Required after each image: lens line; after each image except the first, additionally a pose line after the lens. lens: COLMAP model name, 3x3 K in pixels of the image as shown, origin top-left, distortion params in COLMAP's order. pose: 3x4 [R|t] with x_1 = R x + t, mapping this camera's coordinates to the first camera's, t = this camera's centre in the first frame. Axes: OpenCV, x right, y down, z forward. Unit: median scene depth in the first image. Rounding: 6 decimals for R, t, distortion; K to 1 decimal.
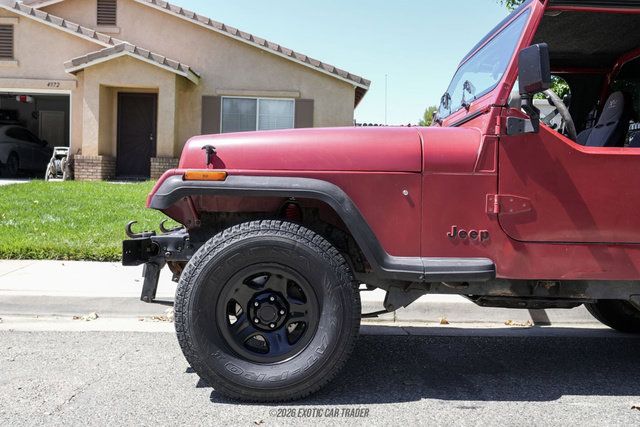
lens RADIAL K [[641.0, 0, 320.0], [0, 641.0, 213.5], [0, 0, 1]] dist [-0.009304, -0.009050]
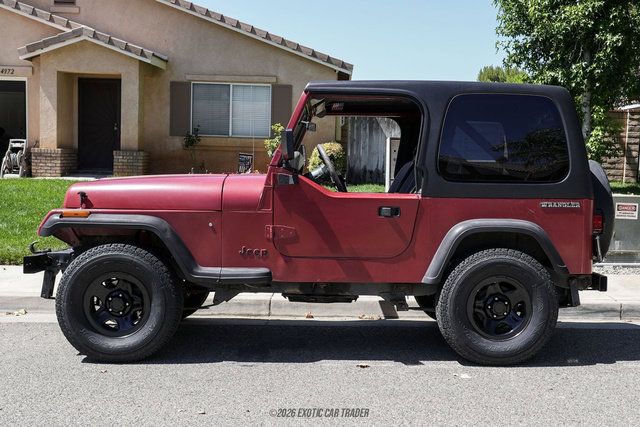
lens RADIAL K [[778.1, 0, 345.4], [0, 778.1, 230.9], [0, 0, 1]] dist [-0.022246, 0.025539]
pose [[0.999996, -0.002736, 0.000091, 0.149464], [0.002730, 0.999222, 0.039355, -0.029378], [-0.000198, -0.039355, 0.999225, -0.271616]]
